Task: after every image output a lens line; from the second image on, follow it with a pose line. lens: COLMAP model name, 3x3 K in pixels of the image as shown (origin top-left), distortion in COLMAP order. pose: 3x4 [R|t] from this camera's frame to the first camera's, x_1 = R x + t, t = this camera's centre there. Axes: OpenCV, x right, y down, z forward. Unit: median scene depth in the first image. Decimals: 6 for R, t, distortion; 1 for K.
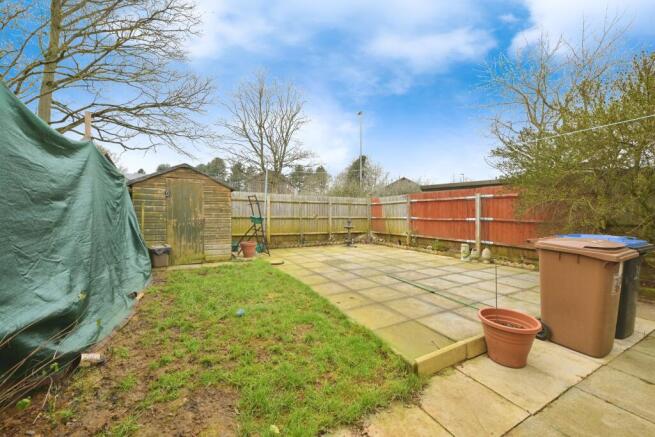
lens RADIAL K [[264.4, 0, 331.4], [0, 264.4, 215.8], [0, 0, 1]] dist [0.000745, -0.001080]
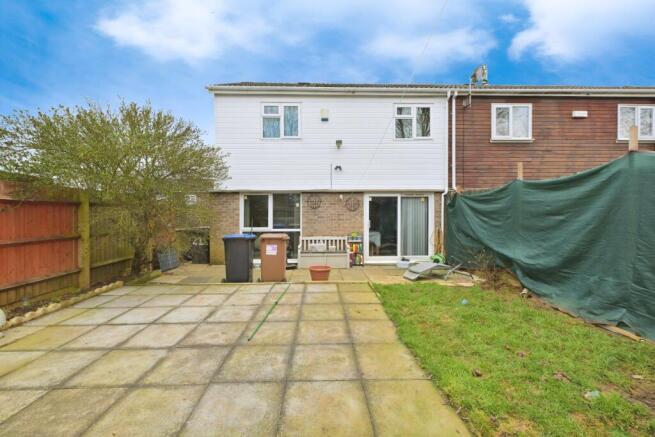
lens RADIAL K [[264.4, 0, 328.1], [0, 264.4, 213.4], [0, 0, 1]] dist [0.000745, -0.001080]
pose [[-0.893593, 0.005877, 0.448839, -0.107791], [0.015285, 0.999733, 0.017341, -0.030157], [-0.448617, 0.022356, -0.893444, 0.785005]]
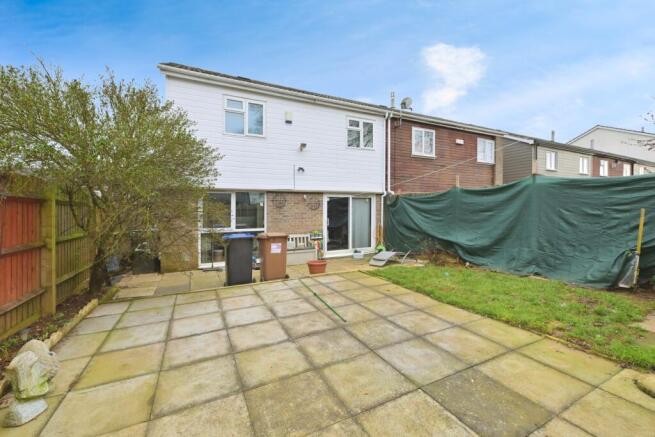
lens RADIAL K [[264.4, 0, 326.2], [0, 264.4, 213.8], [0, 0, 1]] dist [0.000745, -0.001080]
pose [[-0.999176, 0.014331, 0.037971, 0.127874], [0.015376, 0.999507, 0.027375, -0.033355], [-0.037560, 0.027936, -0.998904, 0.908213]]
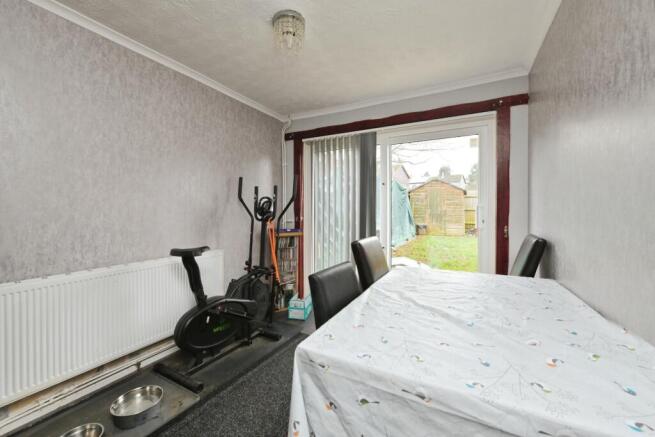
lens RADIAL K [[264.4, 0, 324.5], [0, 264.4, 211.8], [0, 0, 1]] dist [0.000745, -0.001080]
pose [[0.545293, 0.007724, -0.838210, 0.307360], [-0.009291, 0.999952, 0.003170, 0.016175], [0.838194, 0.006059, 0.545338, -0.338155]]
